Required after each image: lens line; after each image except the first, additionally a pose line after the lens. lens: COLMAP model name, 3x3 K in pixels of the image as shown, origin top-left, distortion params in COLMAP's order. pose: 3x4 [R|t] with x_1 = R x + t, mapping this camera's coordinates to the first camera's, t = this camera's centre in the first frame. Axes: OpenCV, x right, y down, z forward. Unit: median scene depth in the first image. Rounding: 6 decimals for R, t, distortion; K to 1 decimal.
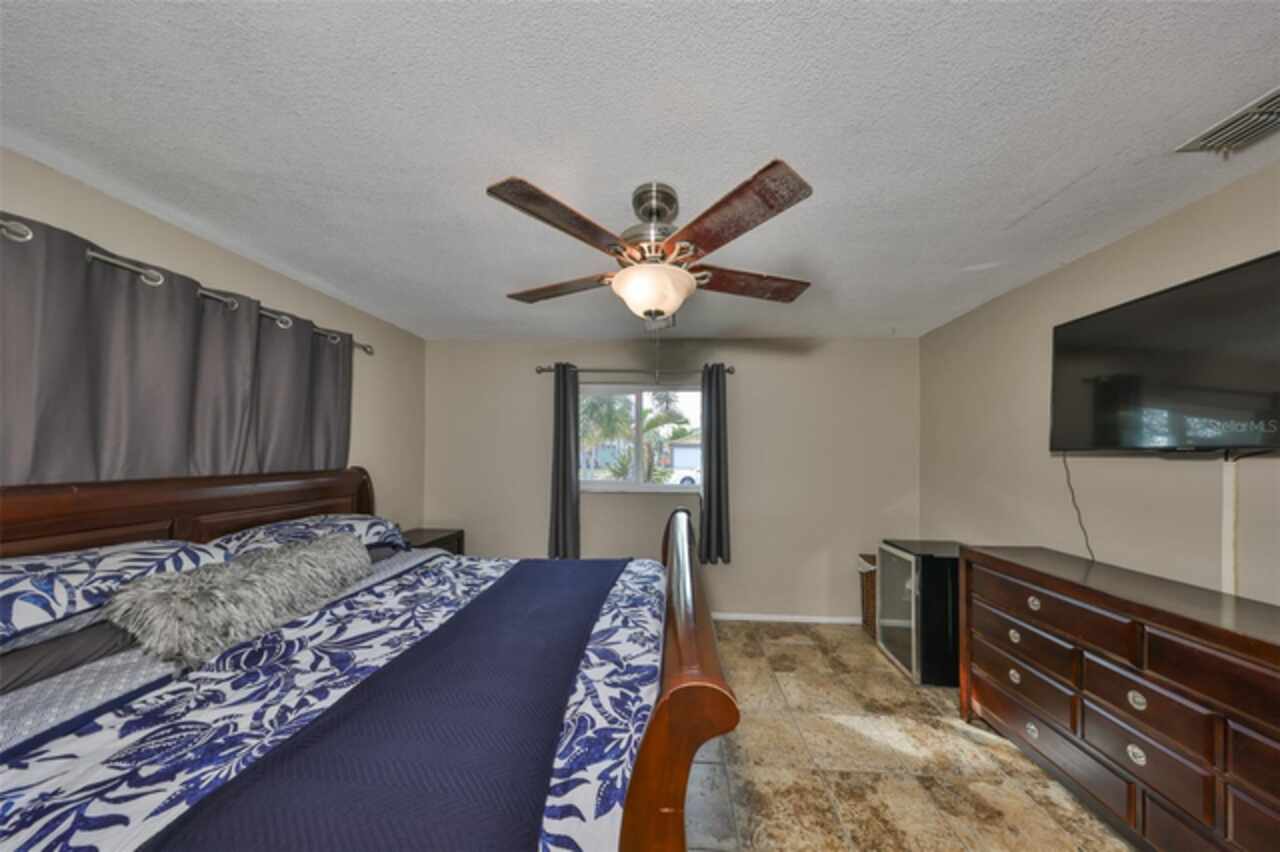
lens RADIAL K [[400.3, 0, 642.8], [0, 400.3, 459.4], [0, 0, 1]] dist [-0.000749, -0.000126]
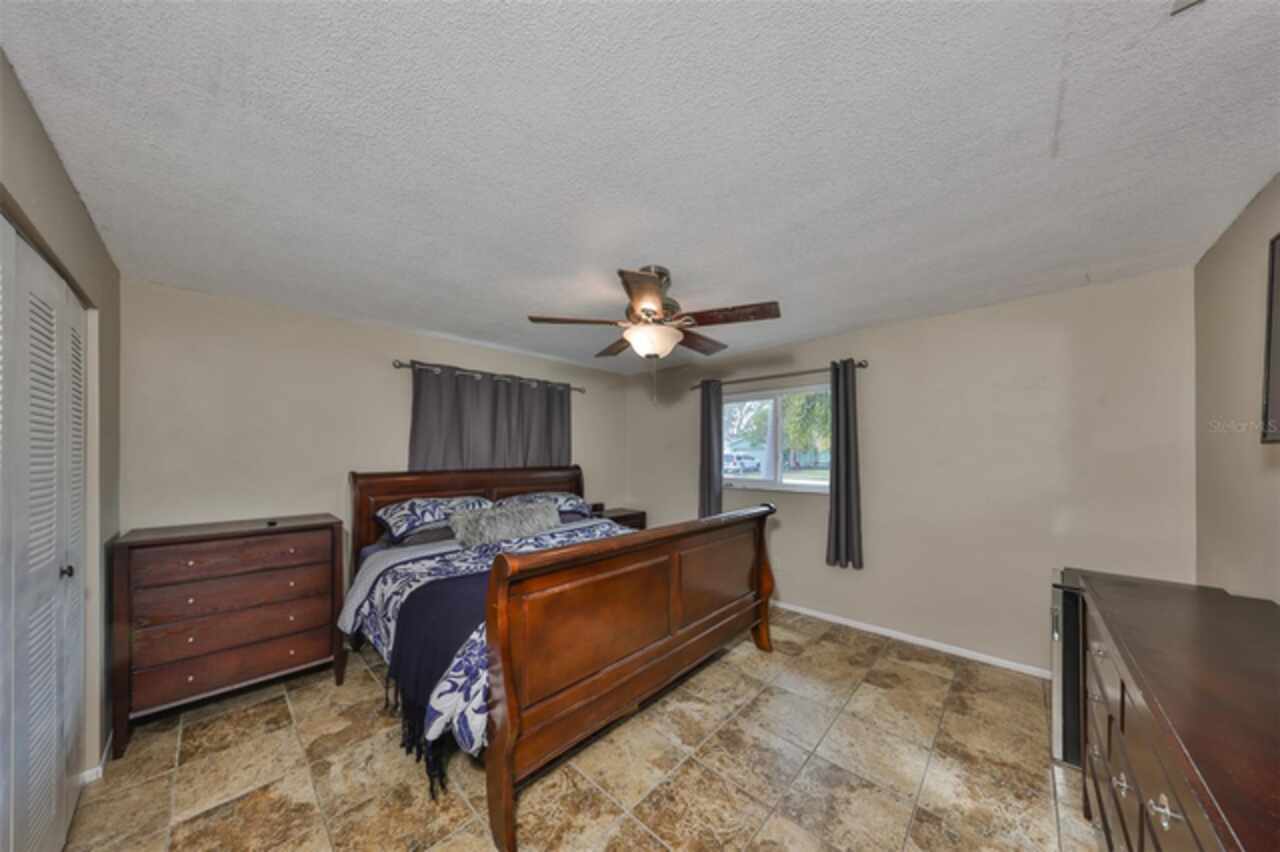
lens RADIAL K [[400.3, 0, 642.8], [0, 400.3, 459.4], [0, 0, 1]] dist [-0.000749, -0.000126]
pose [[0.770796, -0.002949, -0.637076, 0.656783], [0.002756, 0.999995, -0.001294, 0.000984], [0.637076, -0.000758, 0.770800, -0.084069]]
